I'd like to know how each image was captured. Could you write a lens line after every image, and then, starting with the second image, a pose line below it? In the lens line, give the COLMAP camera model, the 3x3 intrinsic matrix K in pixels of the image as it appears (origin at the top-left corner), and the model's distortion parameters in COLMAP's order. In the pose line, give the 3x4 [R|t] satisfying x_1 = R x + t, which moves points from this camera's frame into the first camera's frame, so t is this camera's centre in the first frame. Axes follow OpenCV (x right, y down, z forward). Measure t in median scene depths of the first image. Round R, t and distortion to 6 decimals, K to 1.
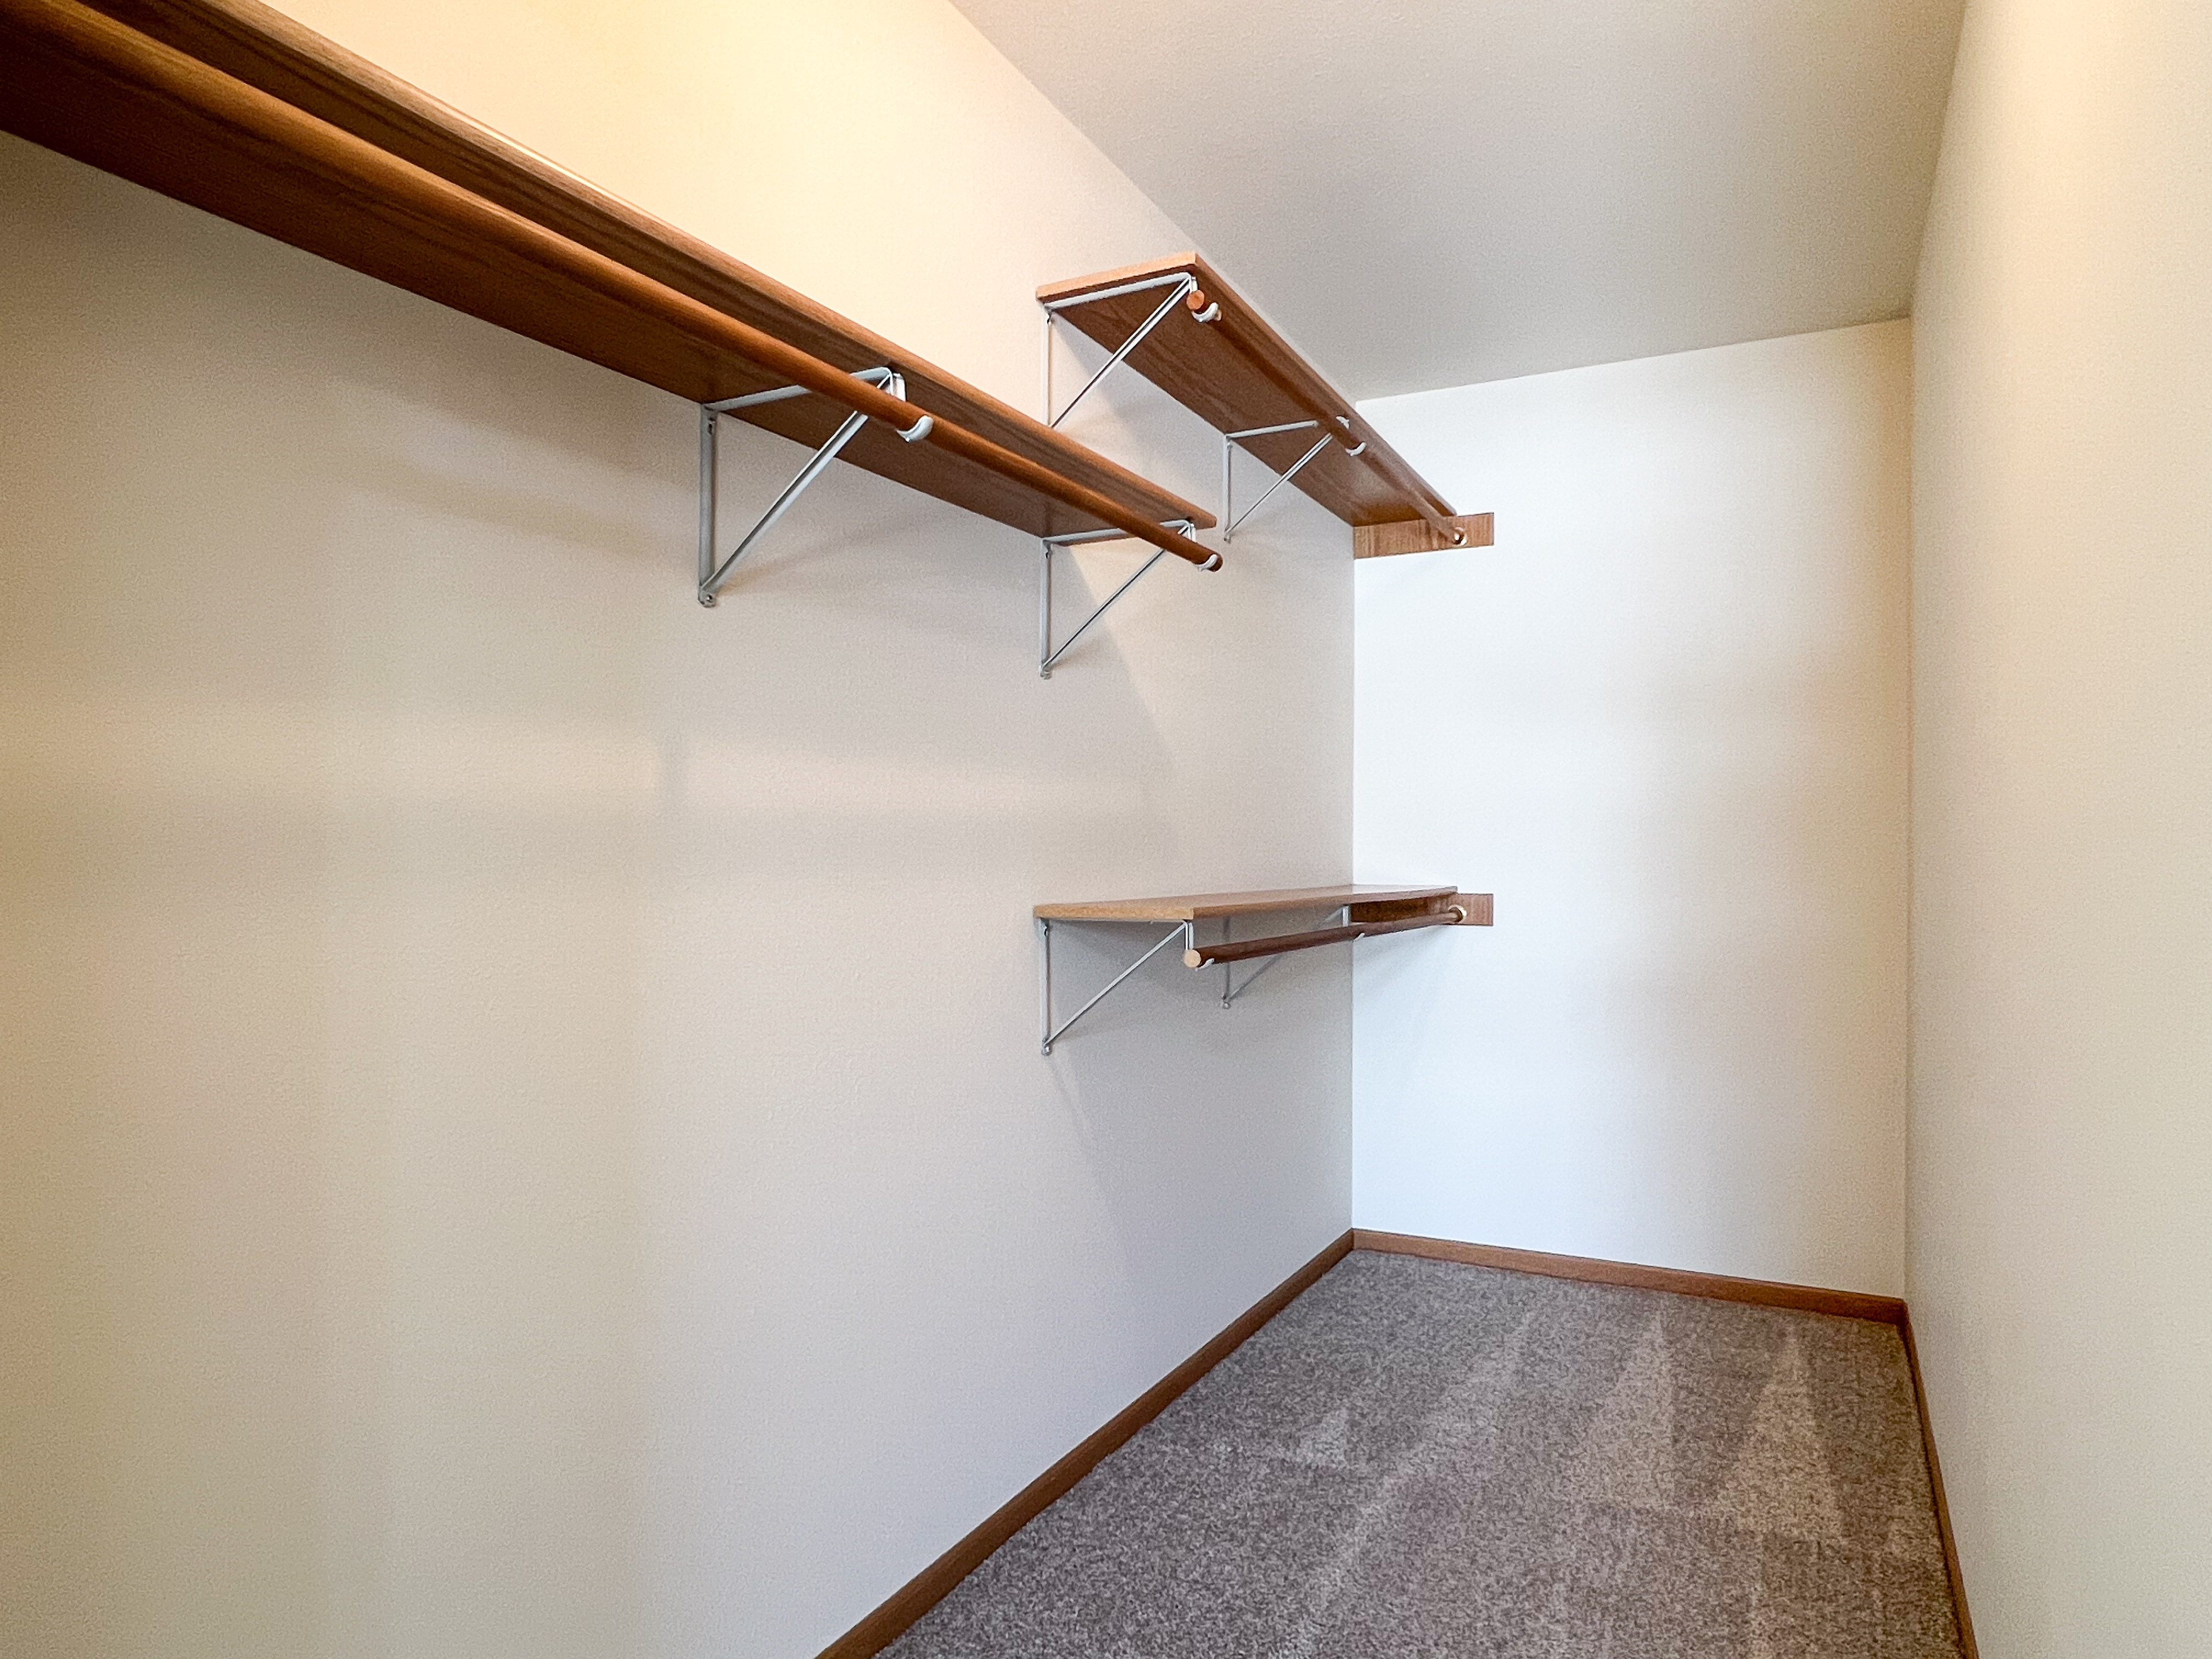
lens RADIAL K [[1364.5, 0, 1105.1], [0, 1364.5, 831.8], [0, 0, 1]] dist [0.002019, -0.005505]
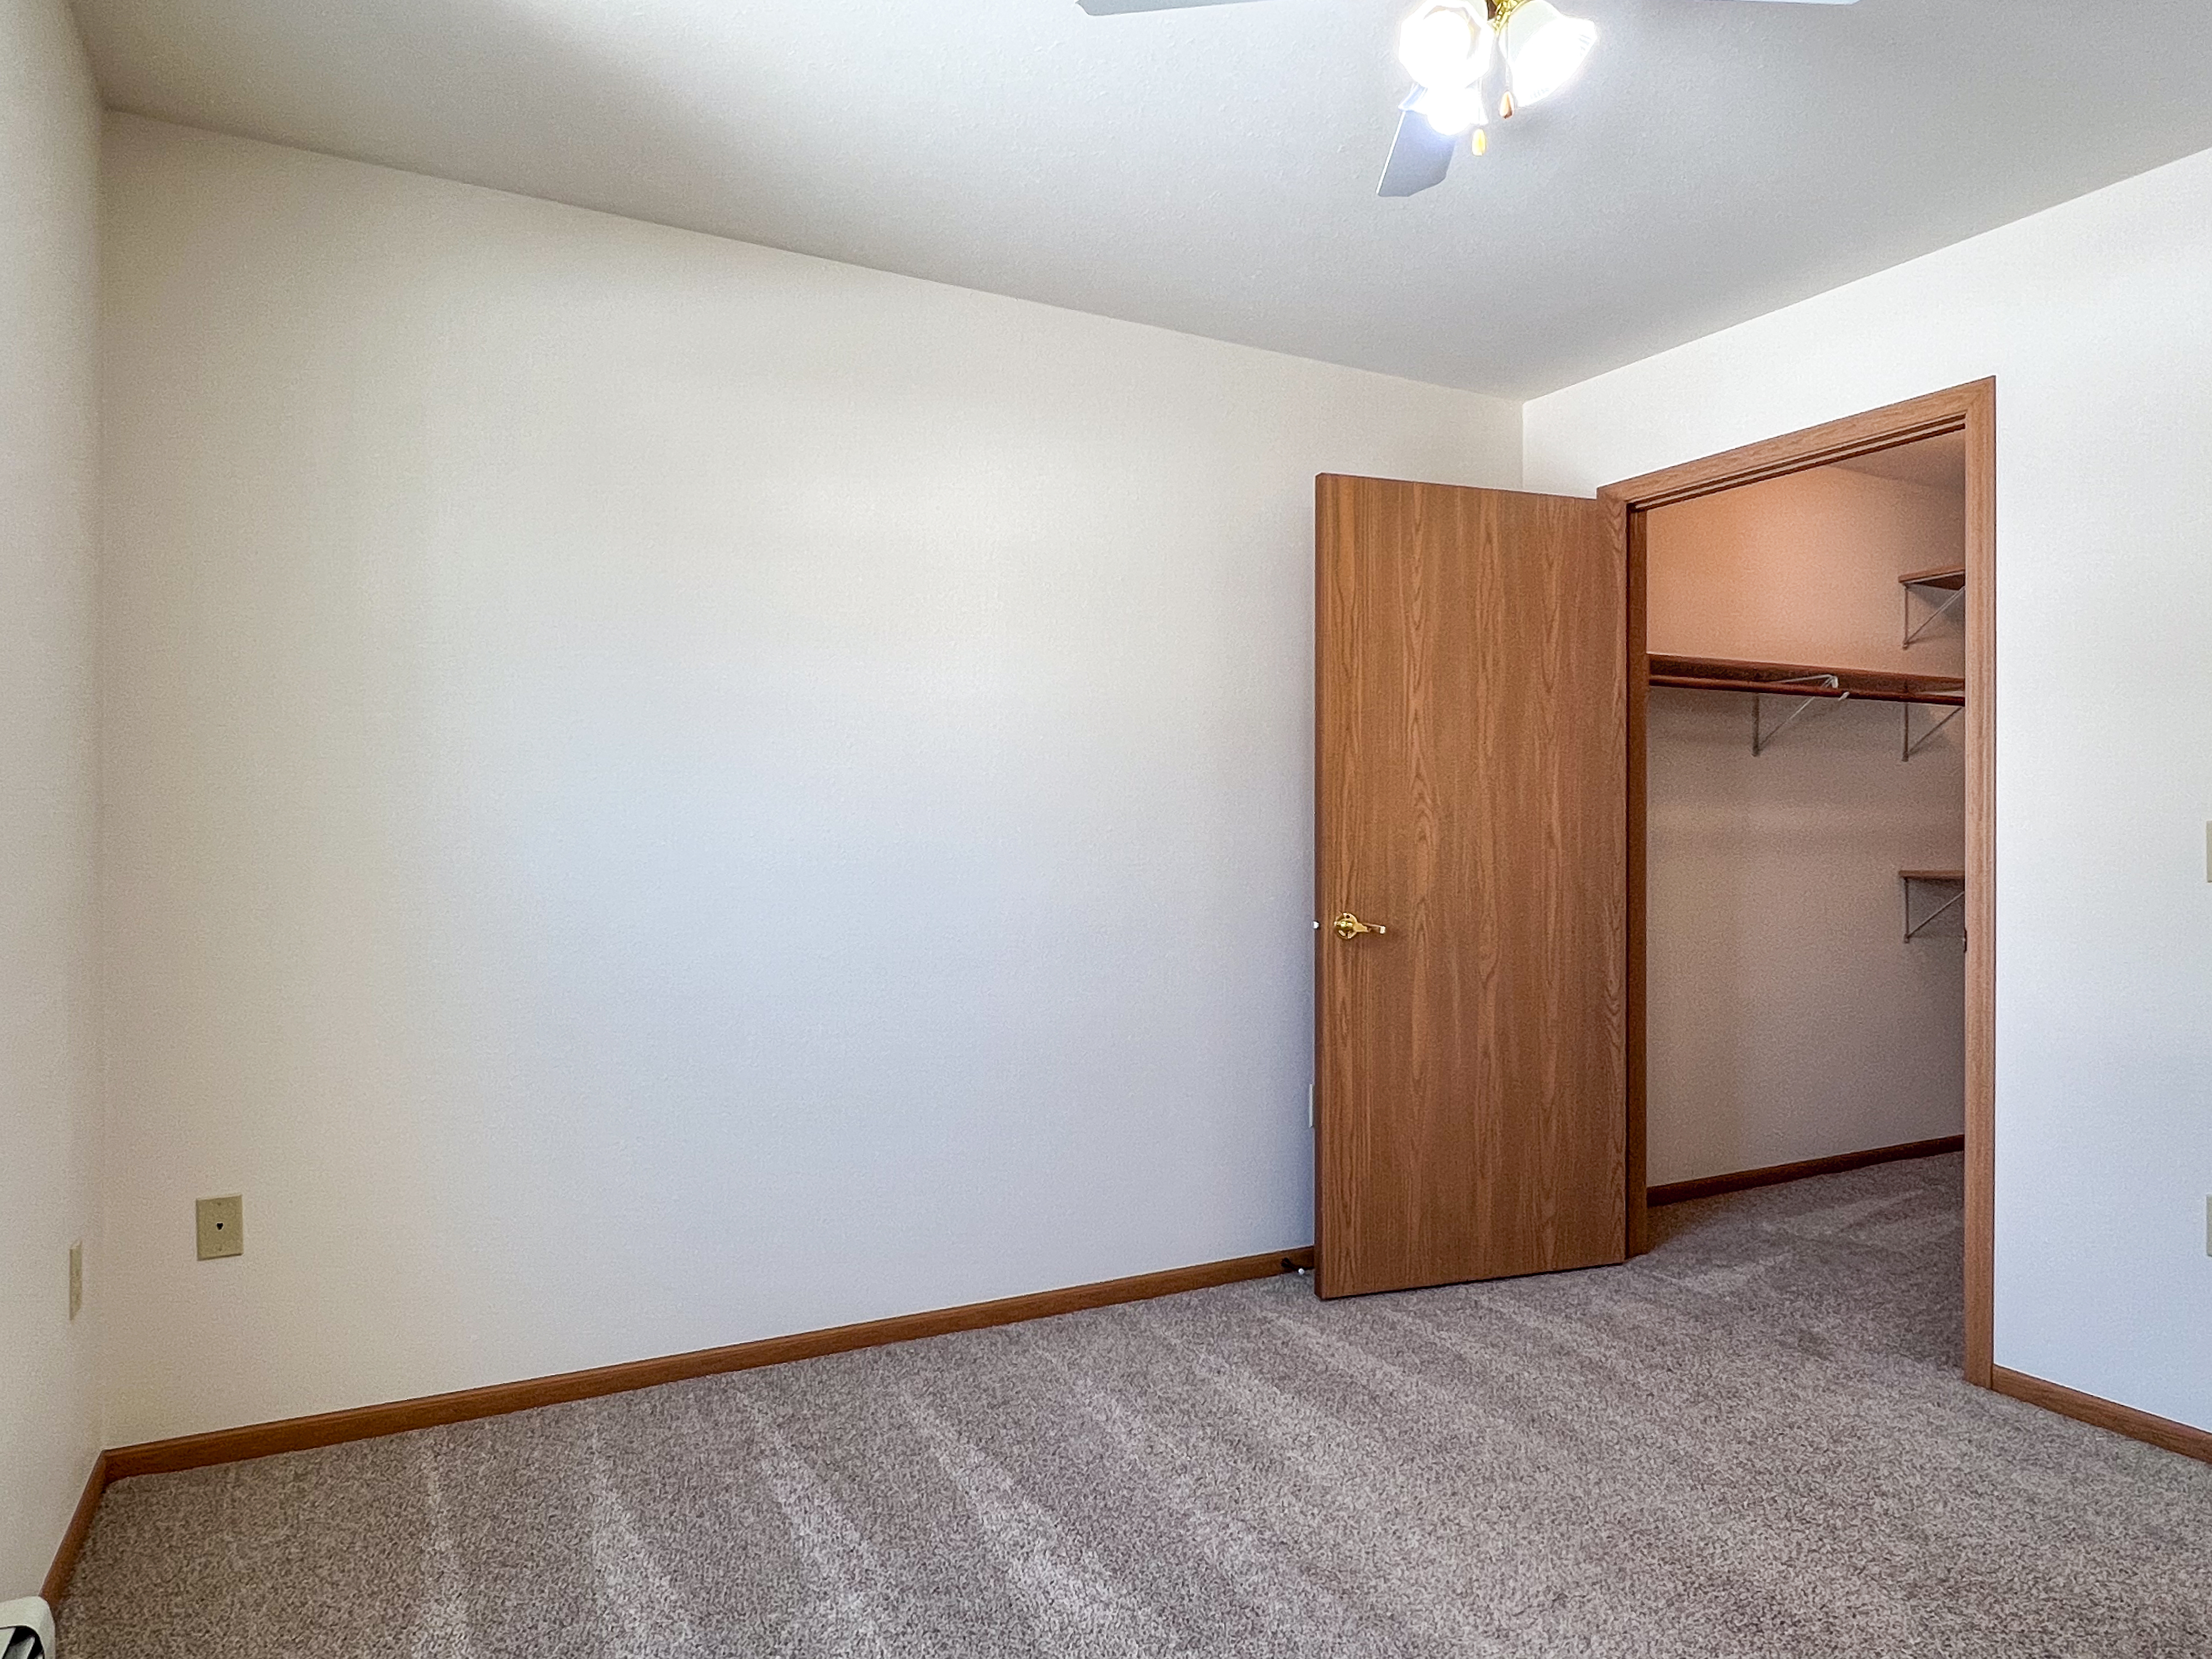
lens RADIAL K [[1364.7, 0, 1110.6], [0, 1364.7, 836.5], [0, 0, 1]] dist [0.002019, -0.005505]
pose [[0.814775, -0.005221, -0.579754, 0.181476], [0.002185, 0.999980, -0.005933, 0.011535], [0.579774, 0.003567, 0.814770, -1.449260]]
